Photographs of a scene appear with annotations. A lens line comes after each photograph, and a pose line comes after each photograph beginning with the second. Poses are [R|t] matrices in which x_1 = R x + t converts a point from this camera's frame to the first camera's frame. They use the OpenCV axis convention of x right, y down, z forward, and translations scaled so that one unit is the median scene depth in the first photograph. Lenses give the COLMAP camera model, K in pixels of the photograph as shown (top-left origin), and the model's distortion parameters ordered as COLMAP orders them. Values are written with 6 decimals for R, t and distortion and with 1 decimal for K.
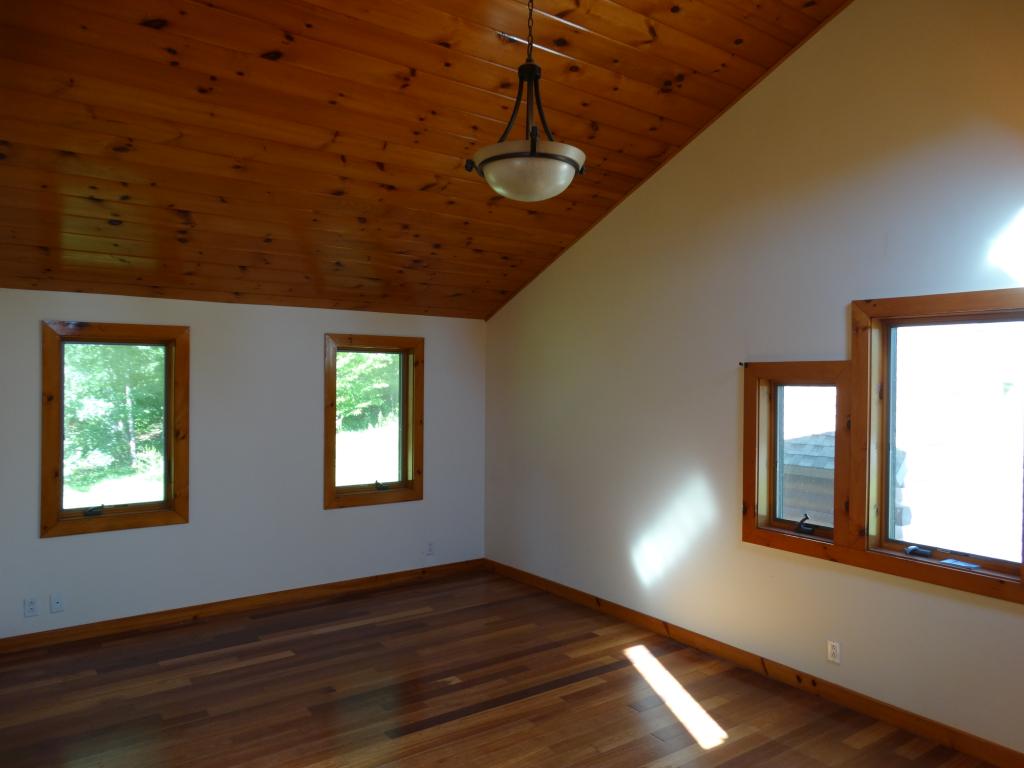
lens RADIAL K [[719.8, 0, 508.9], [0, 719.8, 381.5], [0, 0, 1]] dist [-0.003762, 0.002188]
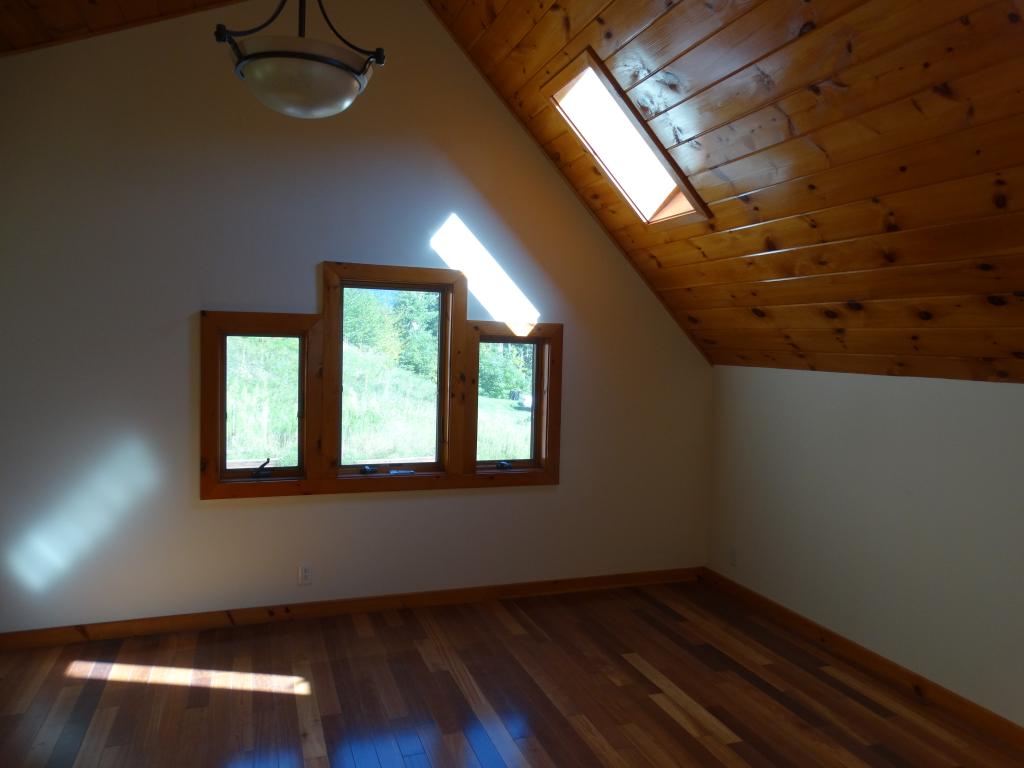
lens RADIAL K [[719.8, 0, 508.9], [0, 719.8, 381.5], [0, 0, 1]] dist [-0.003762, 0.002188]
pose [[0.267174, -0.060827, 0.961727, -0.512467], [-0.020015, 0.997440, 0.068646, -0.007397], [-0.963440, -0.037589, 0.265273, 0.400456]]
